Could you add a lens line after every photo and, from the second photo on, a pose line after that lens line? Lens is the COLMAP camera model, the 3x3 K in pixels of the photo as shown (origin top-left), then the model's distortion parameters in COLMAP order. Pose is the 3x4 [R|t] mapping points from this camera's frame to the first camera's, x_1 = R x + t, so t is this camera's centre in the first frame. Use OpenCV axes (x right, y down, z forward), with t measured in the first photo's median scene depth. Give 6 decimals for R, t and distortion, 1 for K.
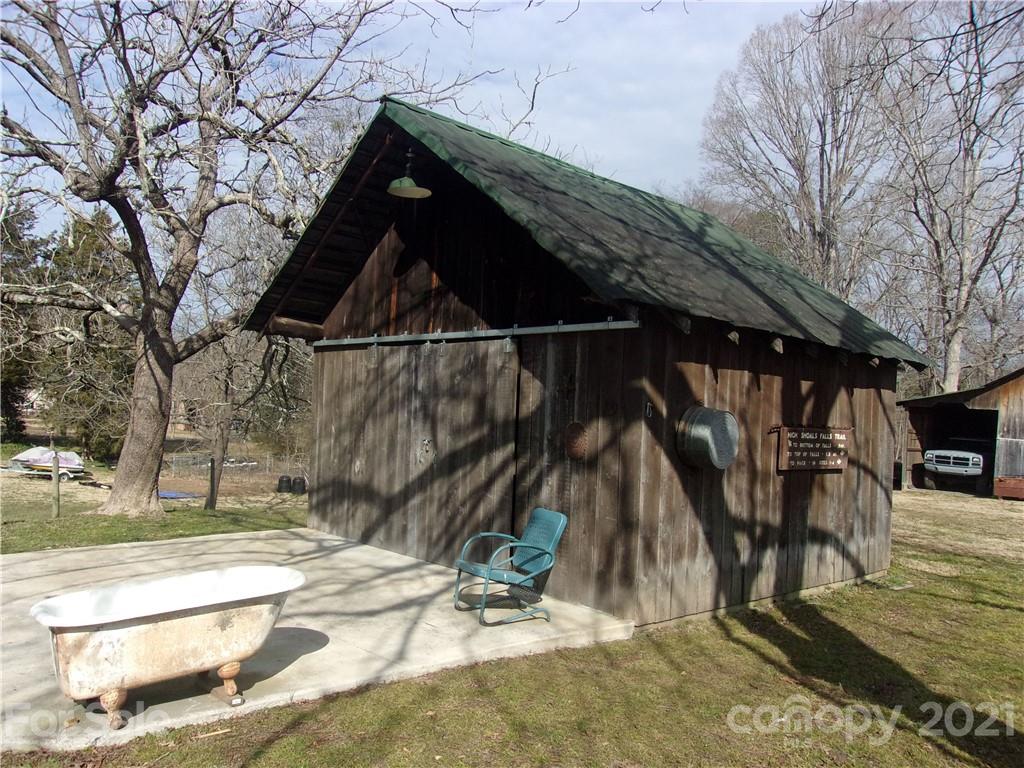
lens RADIAL K [[788.2, 0, 512.0], [0, 788.2, 384.0], [0, 0, 1]] dist [-0.034249, 0.067968]
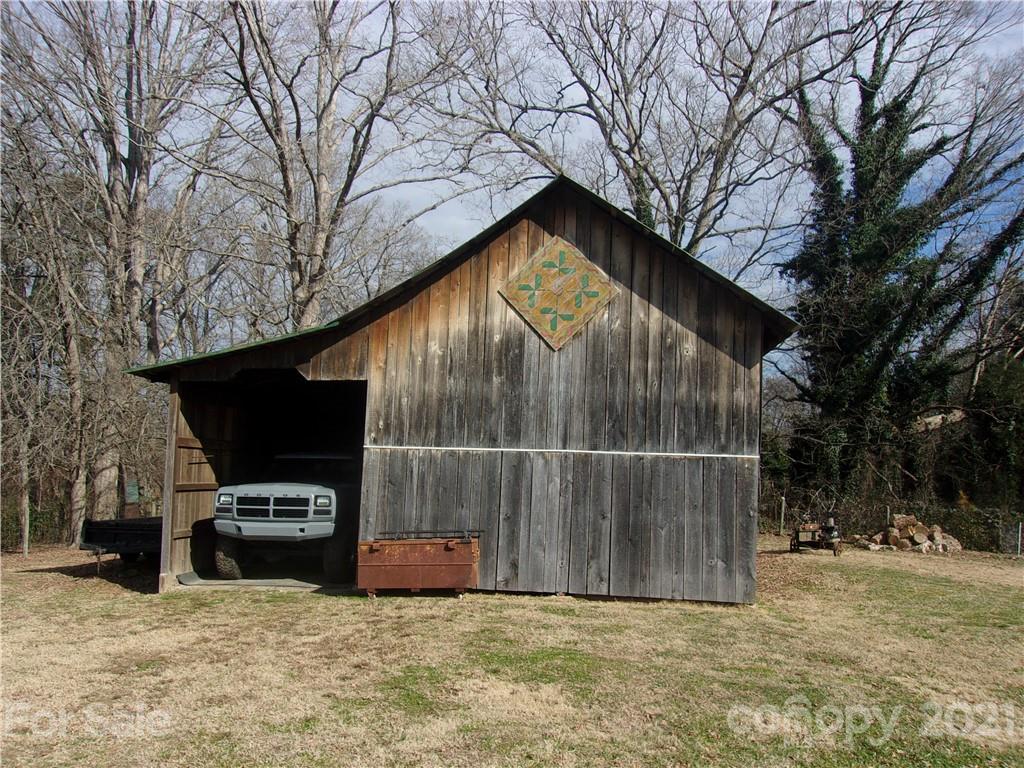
lens RADIAL K [[788.2, 0, 512.0], [0, 788.2, 384.0], [0, 0, 1]] dist [-0.034249, 0.067968]
pose [[0.739811, 0.022842, 0.672427, 0.377431], [0.014189, 0.998672, -0.049536, 0.055398], [-0.672665, 0.046188, 0.738504, 0.611161]]
